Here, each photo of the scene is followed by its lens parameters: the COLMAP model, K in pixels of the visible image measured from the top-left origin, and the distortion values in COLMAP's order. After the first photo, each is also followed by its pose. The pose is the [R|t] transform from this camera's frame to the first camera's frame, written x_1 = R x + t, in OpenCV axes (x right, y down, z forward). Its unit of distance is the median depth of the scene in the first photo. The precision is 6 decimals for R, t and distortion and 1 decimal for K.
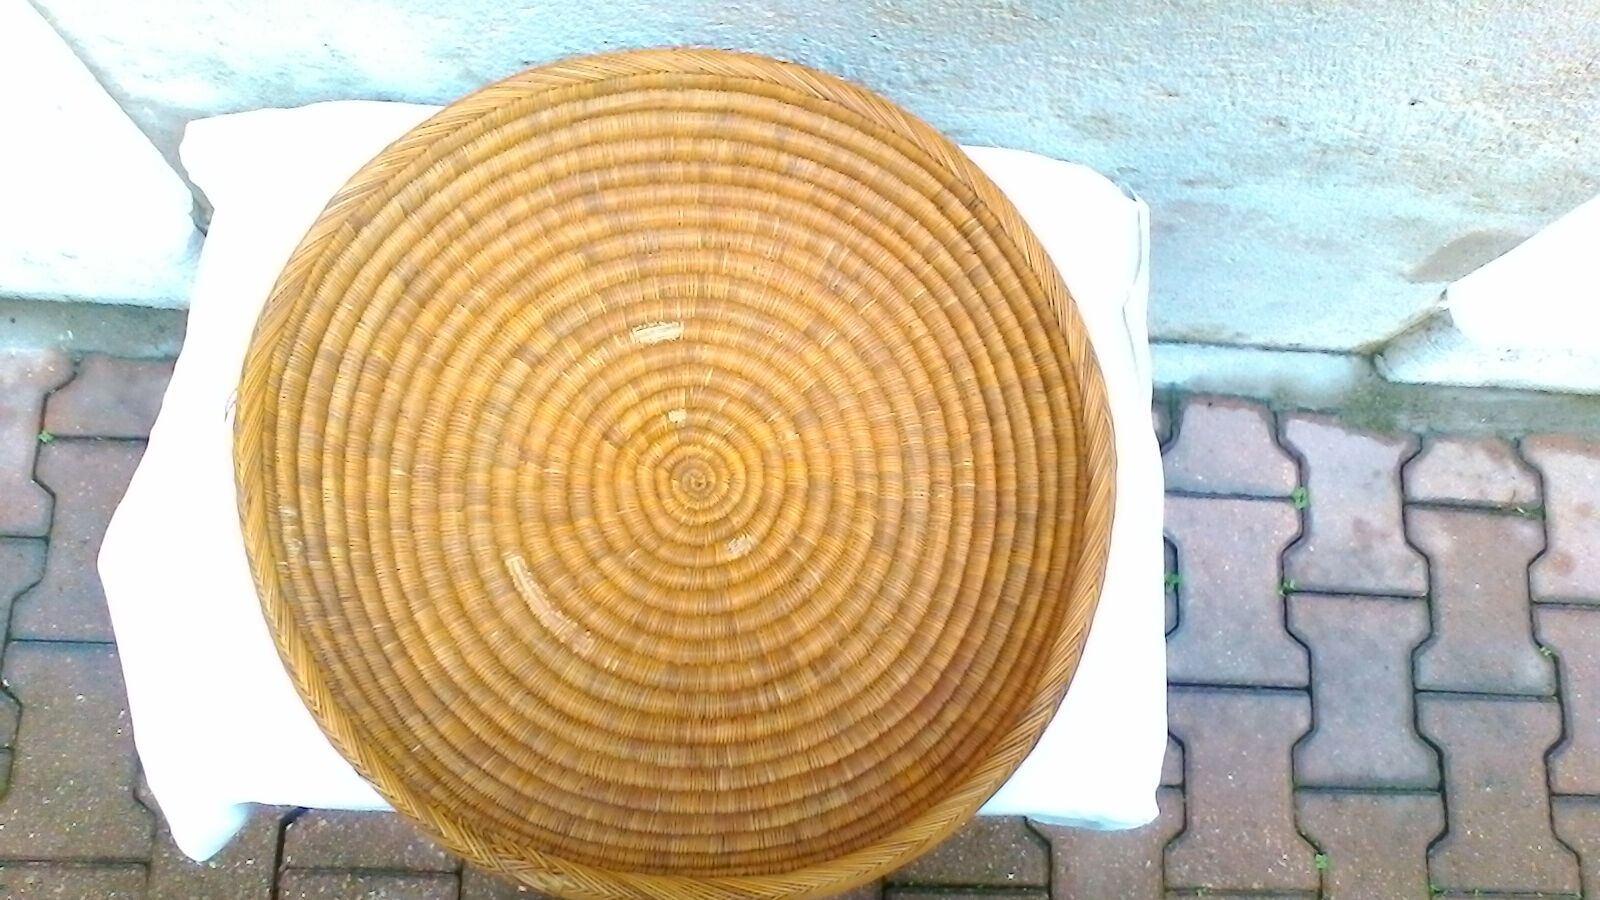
lens RADIAL K [[1159.1, 0, 800.0], [0, 1159.1, 450.0], [0, 0, 1]] dist [0.004007, 0.000808]
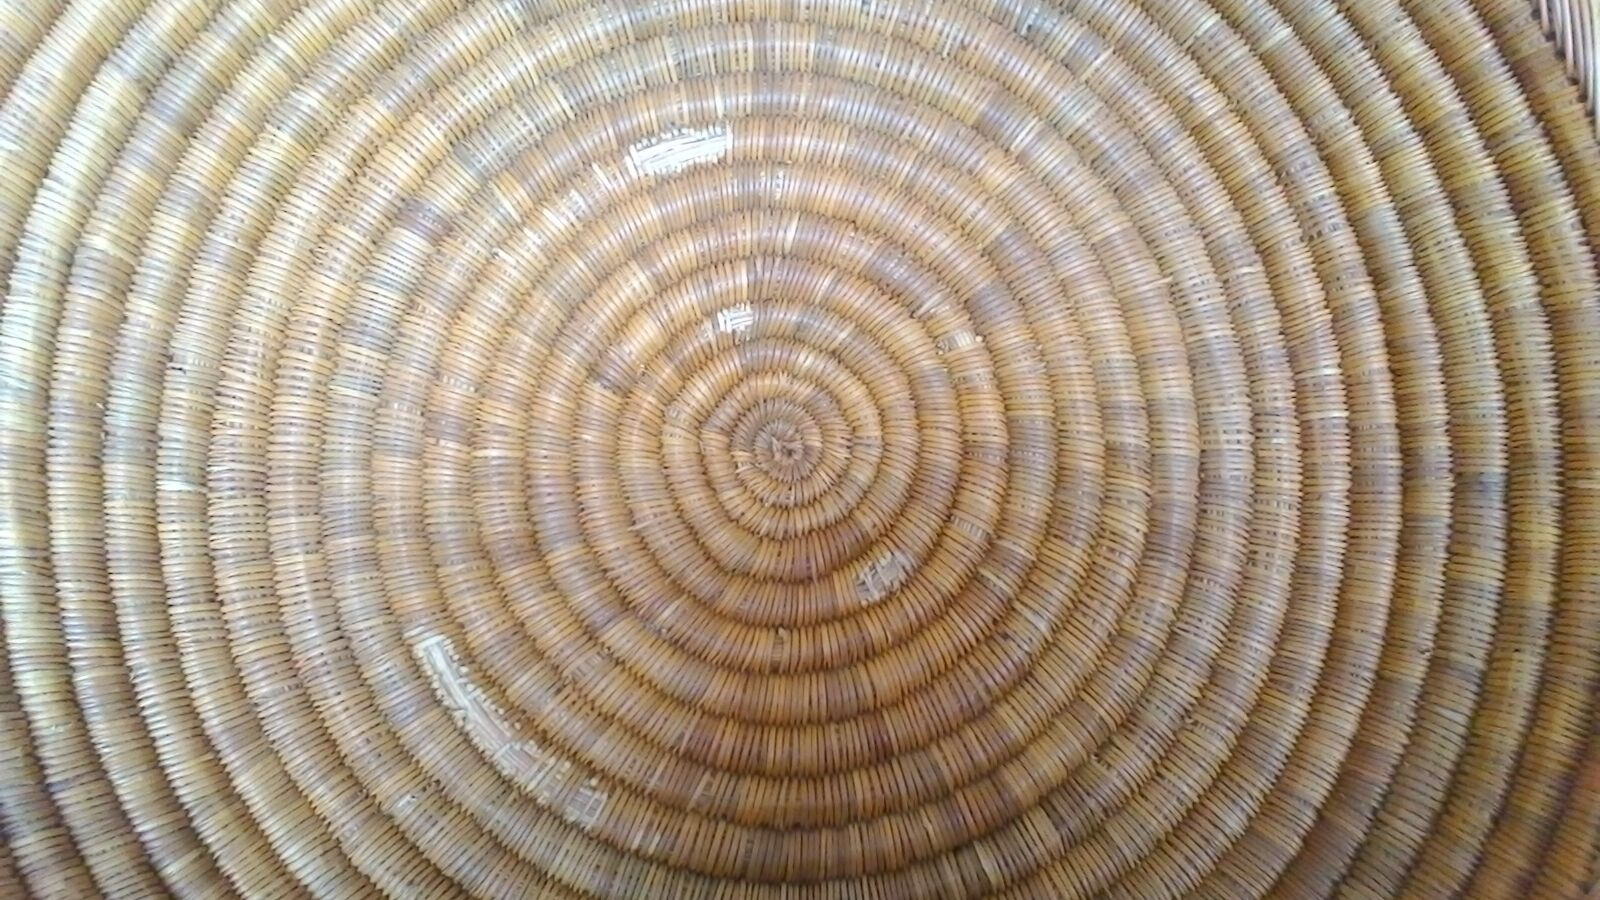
lens RADIAL K [[1140.9, 0, 800.0], [0, 1140.9, 450.0], [0, 0, 1]] dist [-0.045093, 0.002952]
pose [[0.996249, -0.070015, -0.050849, -0.058081], [0.076213, 0.988255, 0.132453, -0.036313], [0.040978, -0.135832, 0.989884, 0.520876]]
